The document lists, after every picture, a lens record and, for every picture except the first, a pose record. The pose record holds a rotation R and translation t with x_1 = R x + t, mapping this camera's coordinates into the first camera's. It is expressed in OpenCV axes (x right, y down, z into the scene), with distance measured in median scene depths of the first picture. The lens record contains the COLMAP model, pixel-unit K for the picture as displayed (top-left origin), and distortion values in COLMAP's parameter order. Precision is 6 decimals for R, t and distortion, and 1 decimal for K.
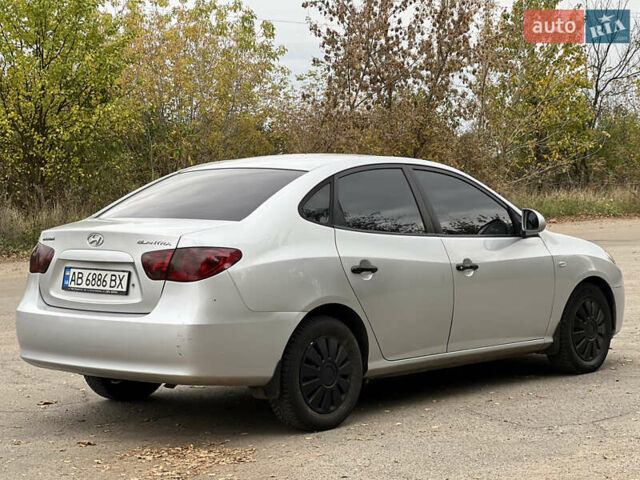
lens RADIAL K [[1434.8, 0, 320.0], [0, 1434.8, 240.0], [0, 0, 1]] dist [-0.113873, 5.408613]
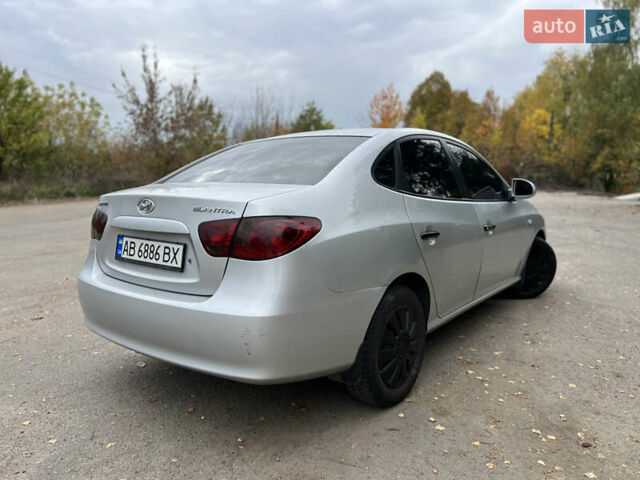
lens RADIAL K [[482.6, 0, 320.0], [0, 482.6, 240.0], [0, 0, 1]] dist [0.051972, -0.055763]
pose [[0.997092, -0.004599, 0.076073, -0.073628], [-0.001704, 0.996583, 0.082584, -0.003880], [-0.076193, -0.082473, 0.993676, 0.693915]]
